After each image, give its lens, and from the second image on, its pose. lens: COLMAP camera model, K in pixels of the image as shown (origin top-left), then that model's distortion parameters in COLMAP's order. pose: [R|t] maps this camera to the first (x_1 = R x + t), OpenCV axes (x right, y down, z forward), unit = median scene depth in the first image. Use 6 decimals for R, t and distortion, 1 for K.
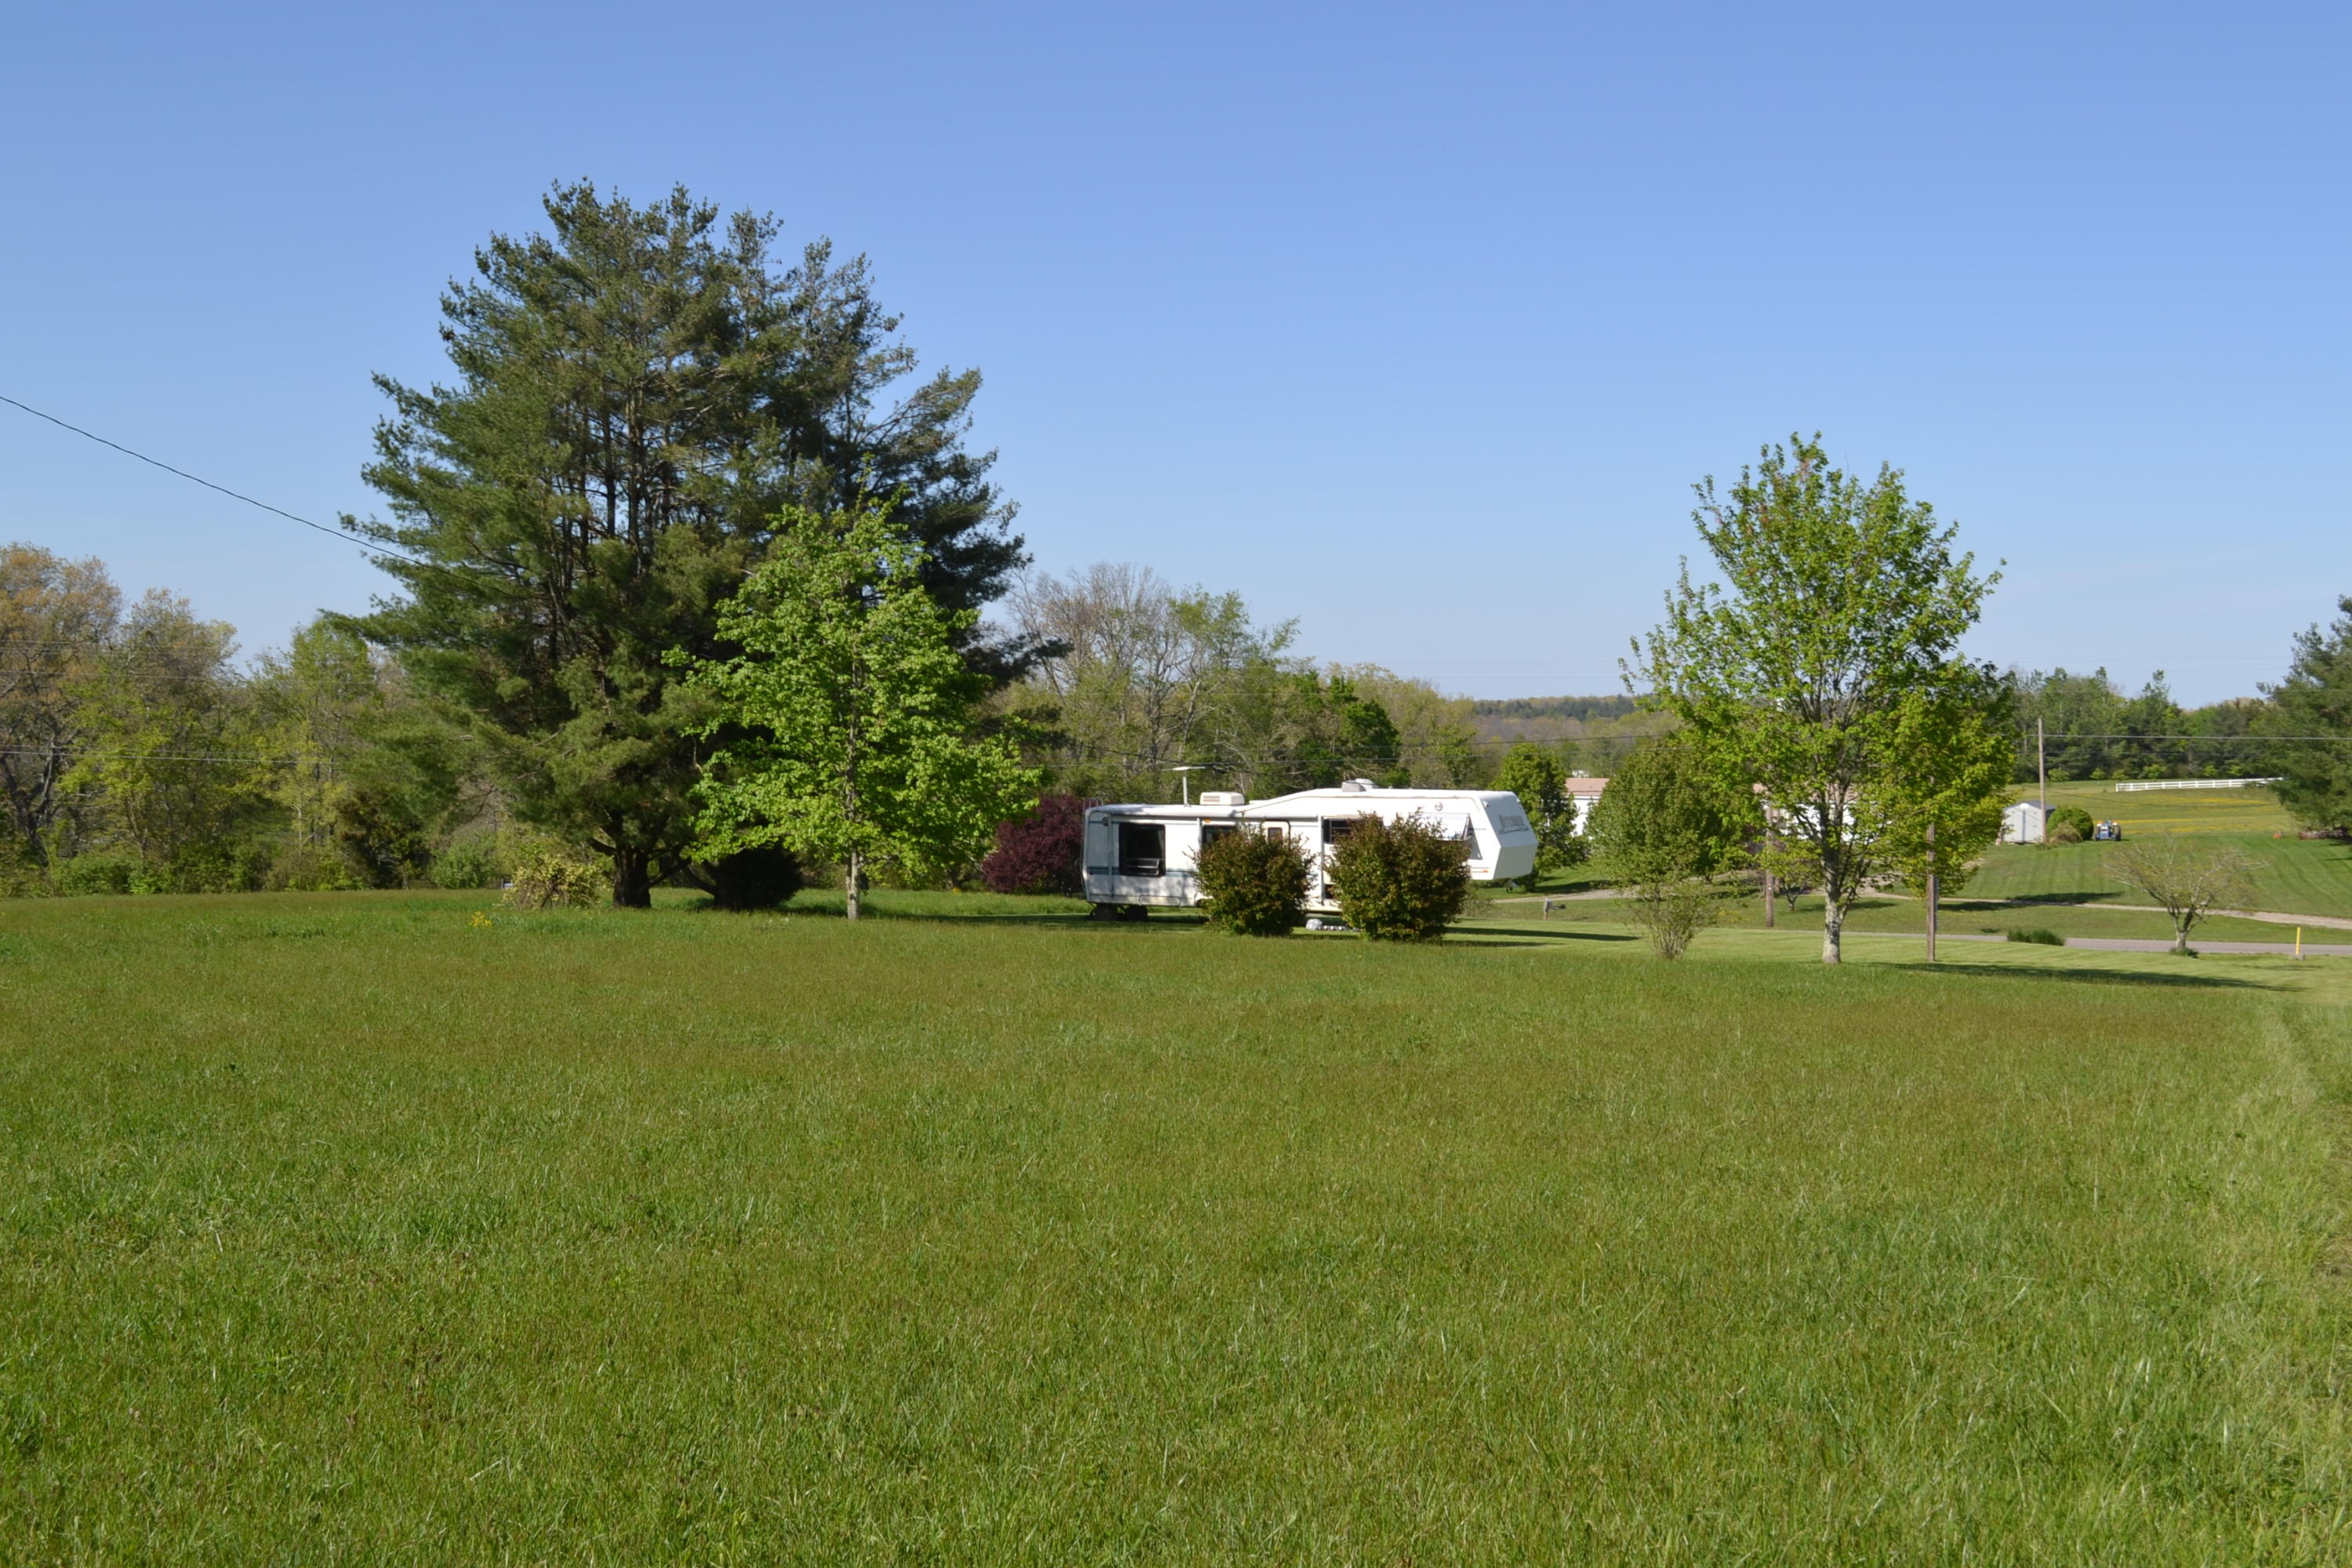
lens RADIAL K [[2674.4, 0, 1176.0], [0, 2674.4, 784.0], [0, 0, 1]] dist [-0.011811, -0.007672]
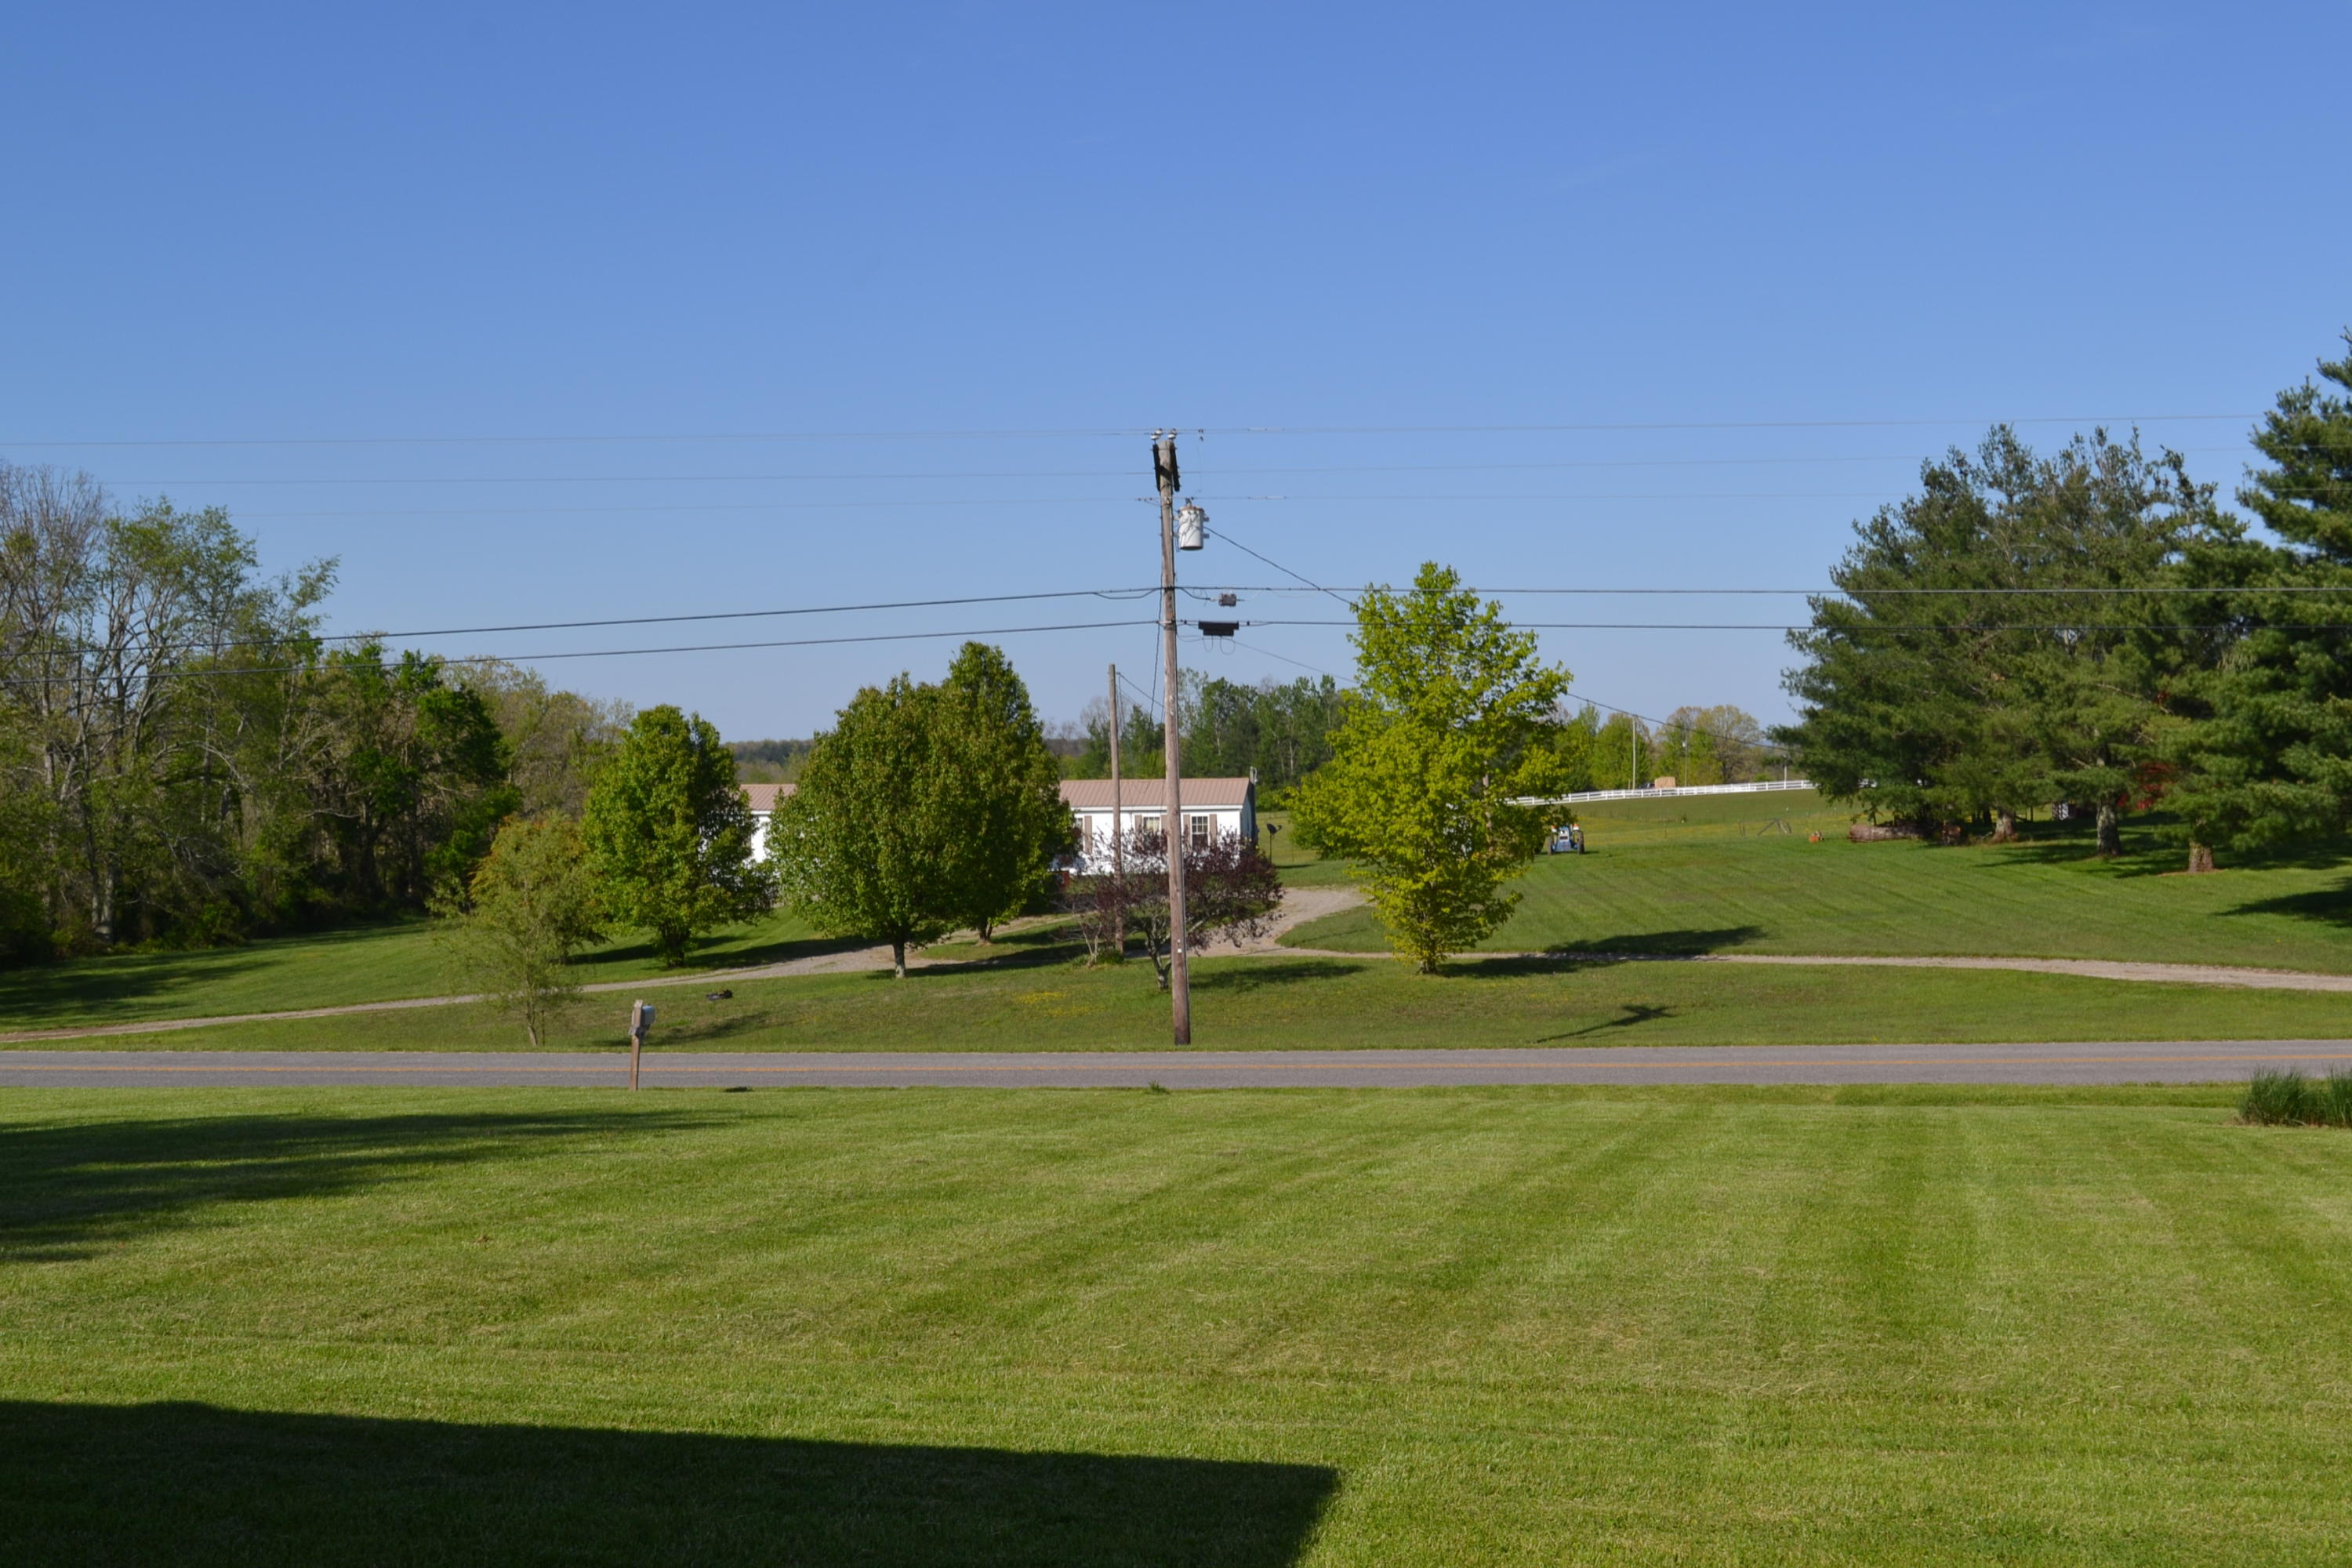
lens RADIAL K [[3021.3, 0, 1176.0], [0, 3021.3, 784.0], [0, 0, 1]] dist [-0.033936, -0.067072]
pose [[0.961762, -0.021645, 0.273031, 0.061526], [0.026589, 0.999542, -0.014423, 0.013959], [-0.272594, 0.021131, 0.961897, 0.361876]]
